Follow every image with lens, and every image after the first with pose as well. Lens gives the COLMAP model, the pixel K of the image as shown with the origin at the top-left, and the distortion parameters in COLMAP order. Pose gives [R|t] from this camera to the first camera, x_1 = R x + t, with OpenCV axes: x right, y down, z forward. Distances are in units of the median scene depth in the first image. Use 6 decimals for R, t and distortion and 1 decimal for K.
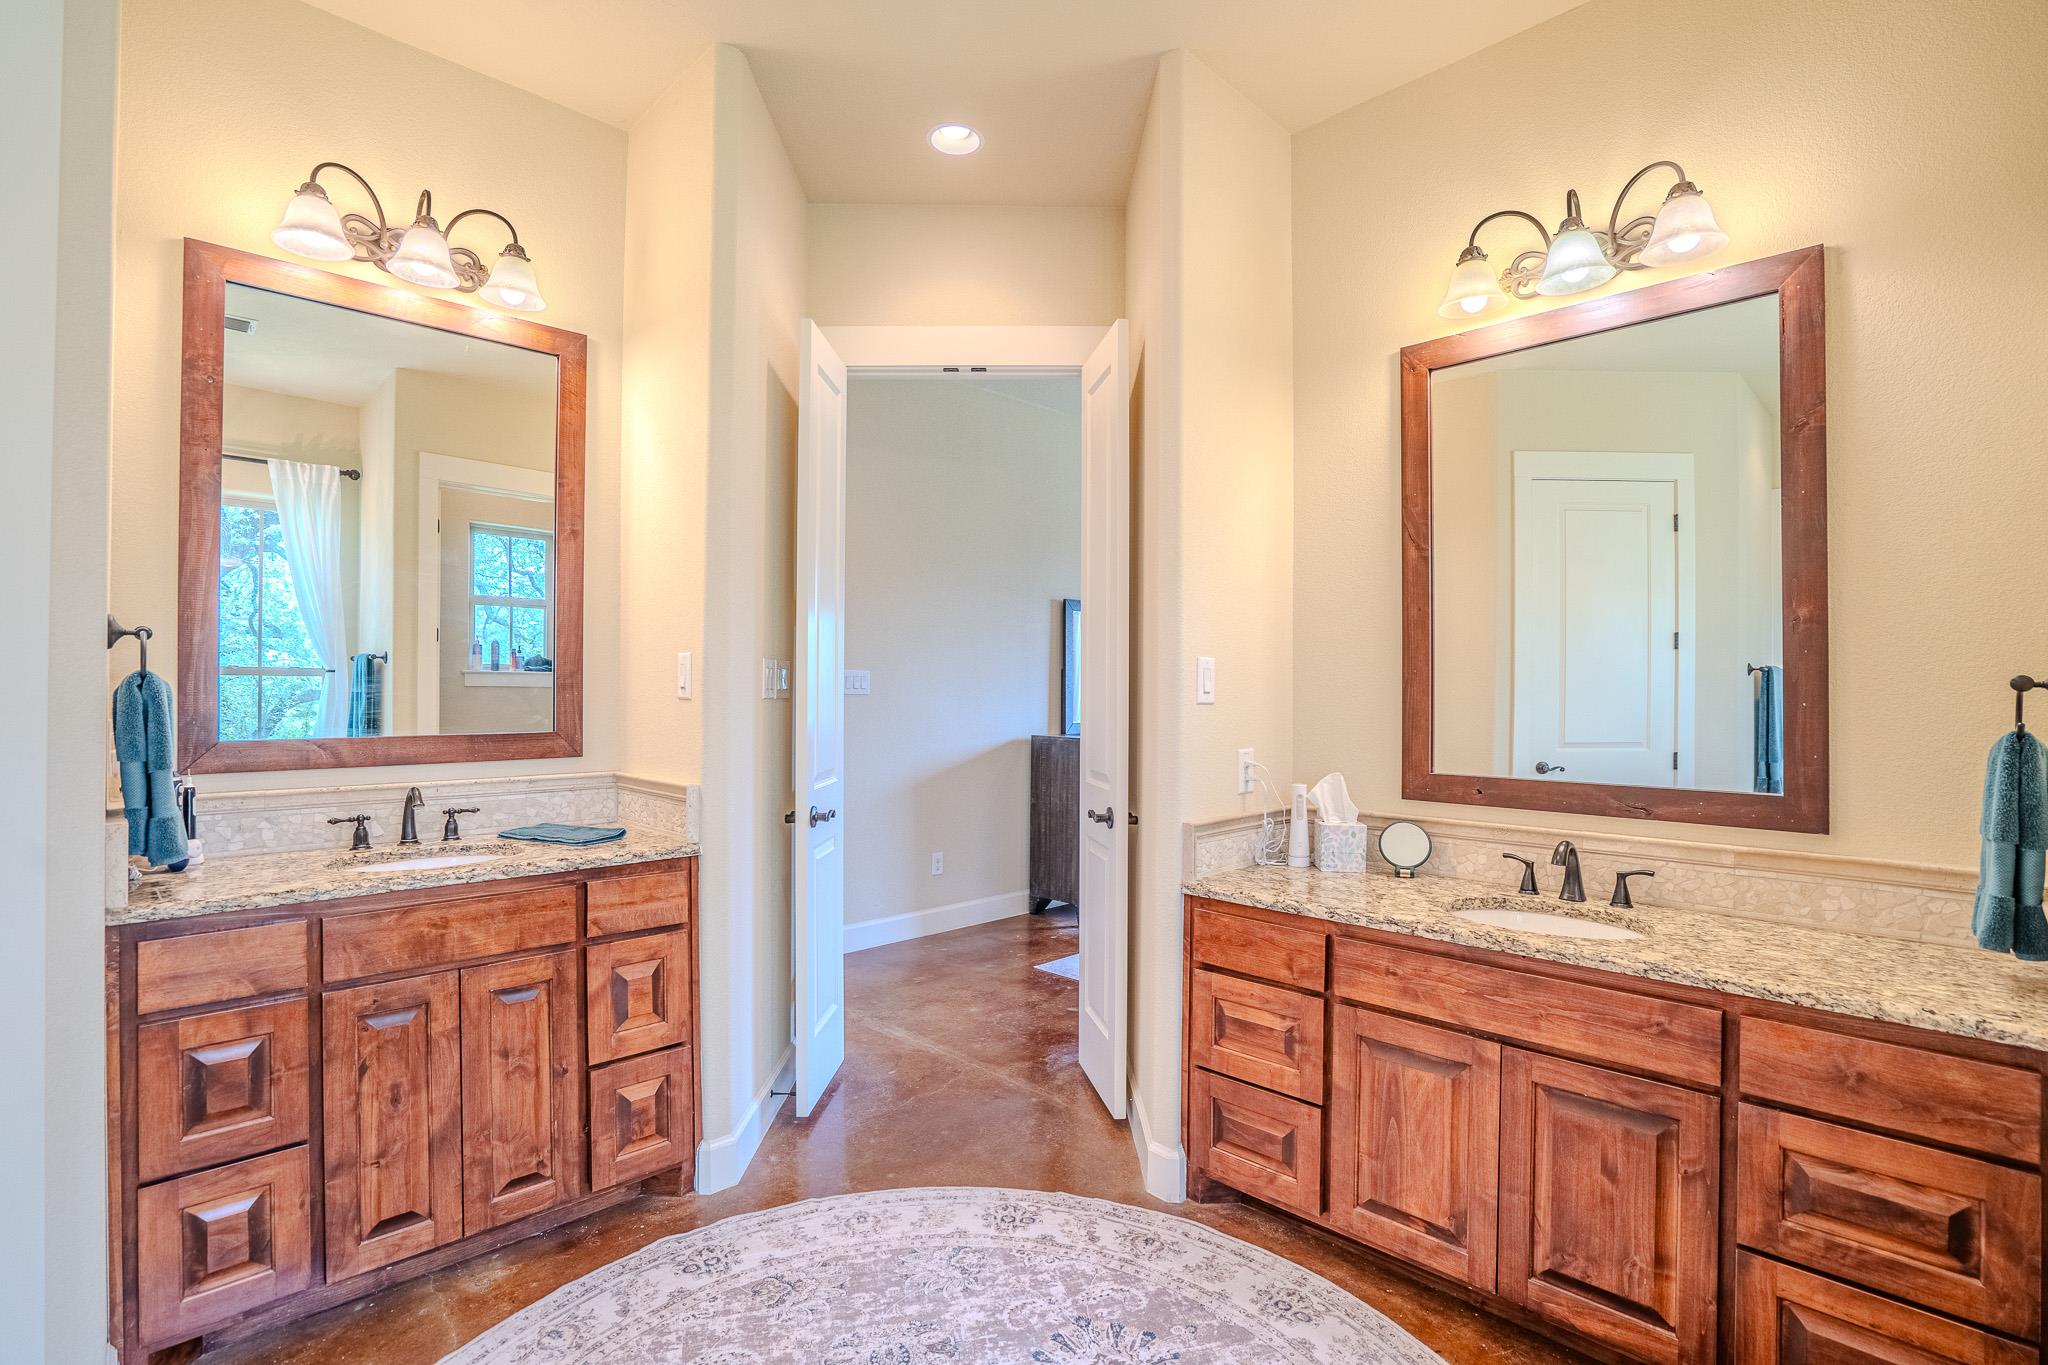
lens RADIAL K [[946.5, 0, 1024.0], [0, 946.5, 682.5], [0, 0, 1]] dist [-0.053163, 0.018134]
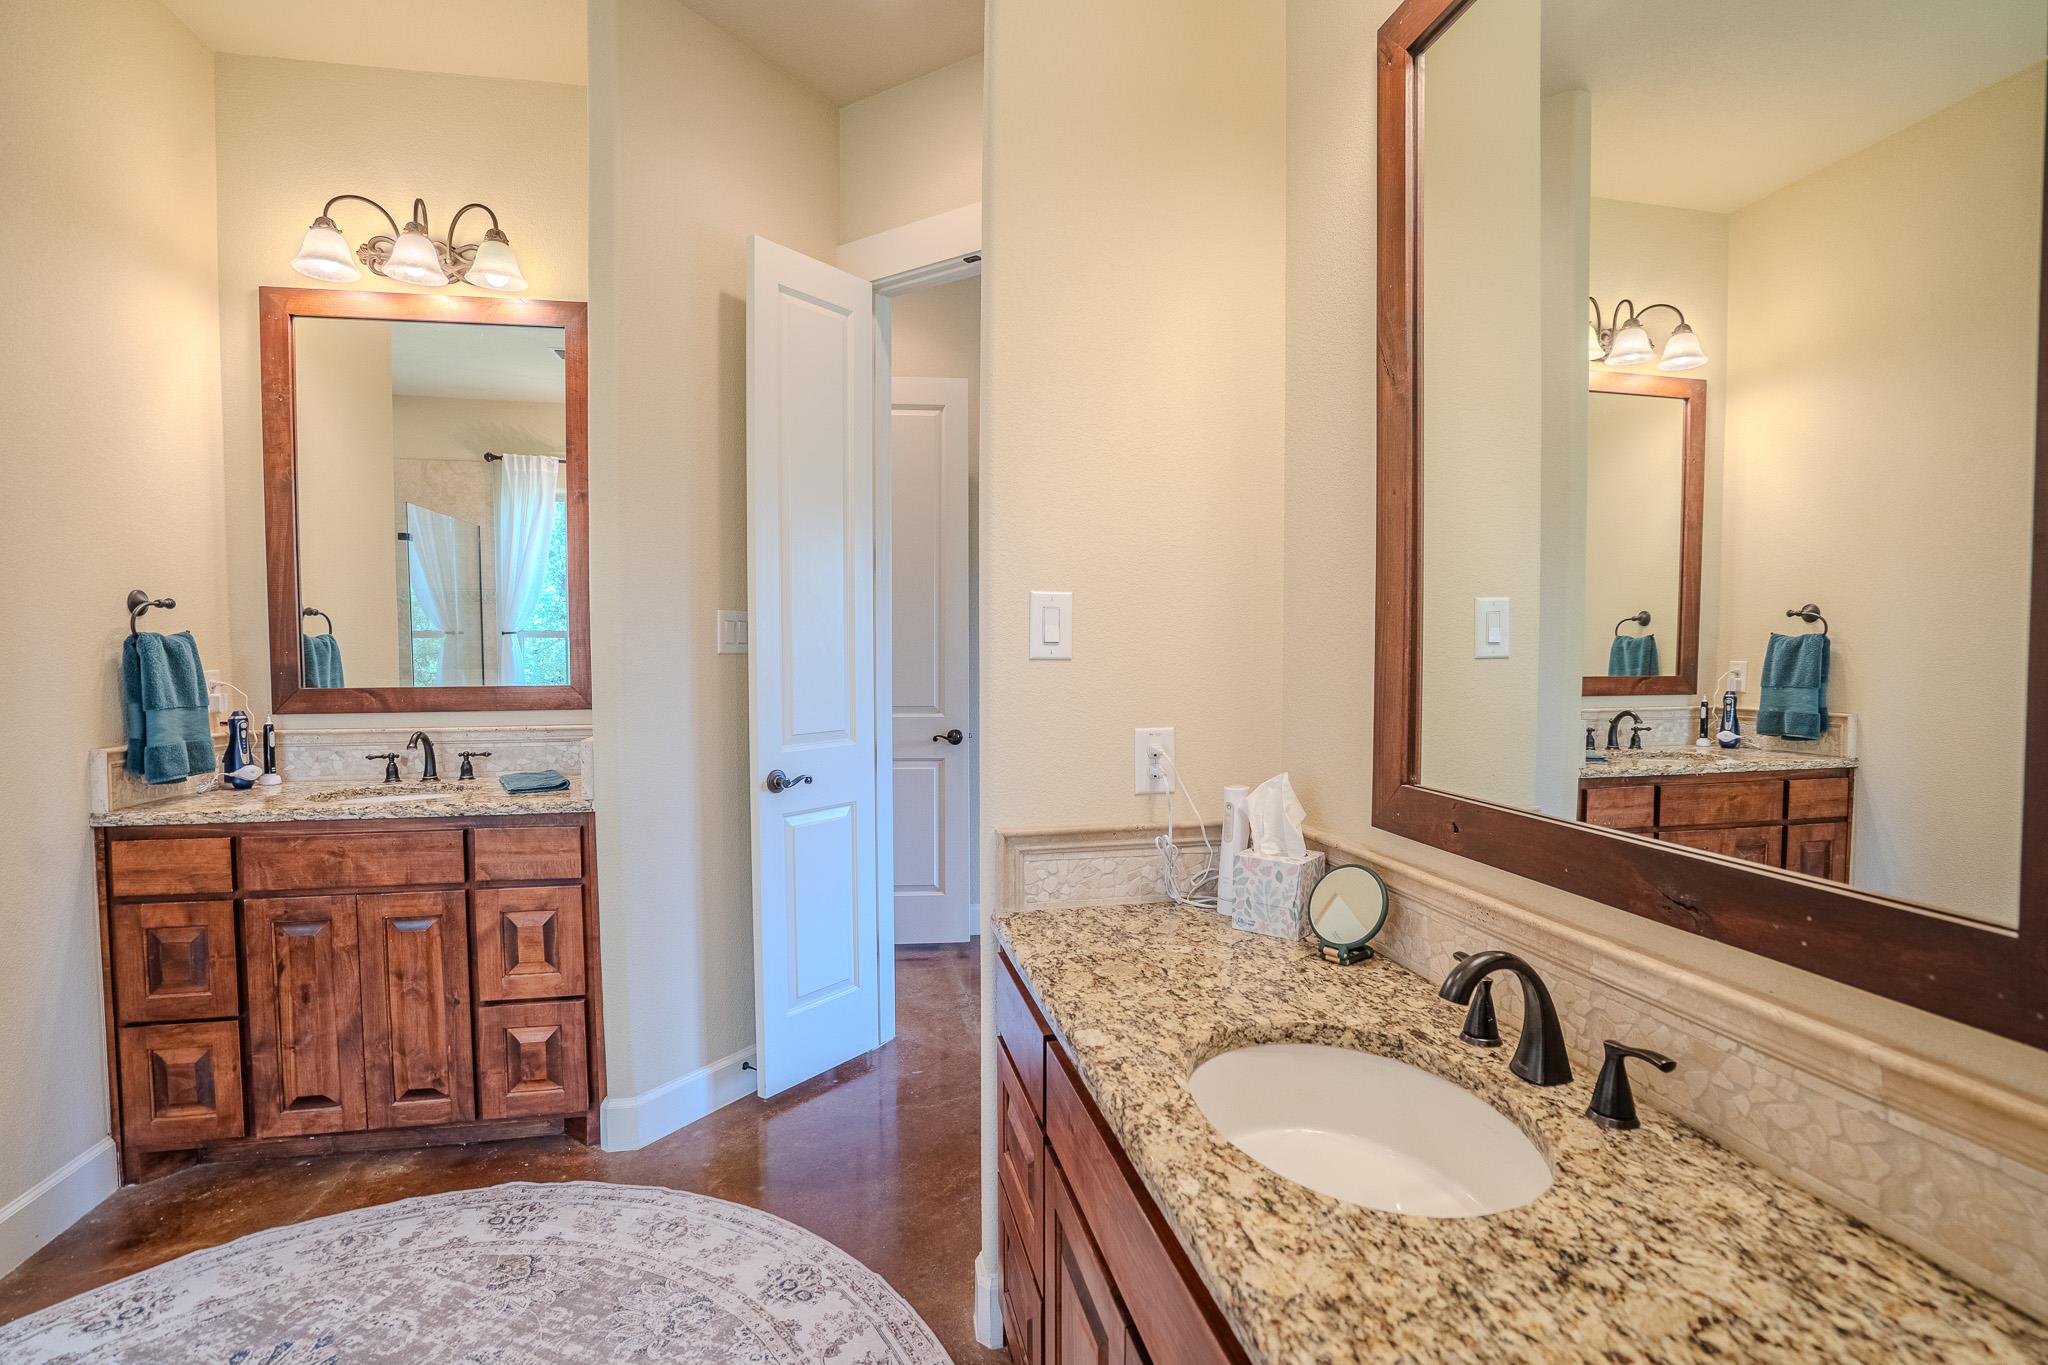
lens RADIAL K [[946.5, 0, 1024.0], [0, 946.5, 682.5], [0, 0, 1]] dist [-0.053163, 0.018134]
pose [[0.839902, 0.015231, -0.542524, 0.646345], [0.009436, 0.999045, 0.042655, 0.011498], [0.542655, -0.040945, 0.838957, 0.487116]]
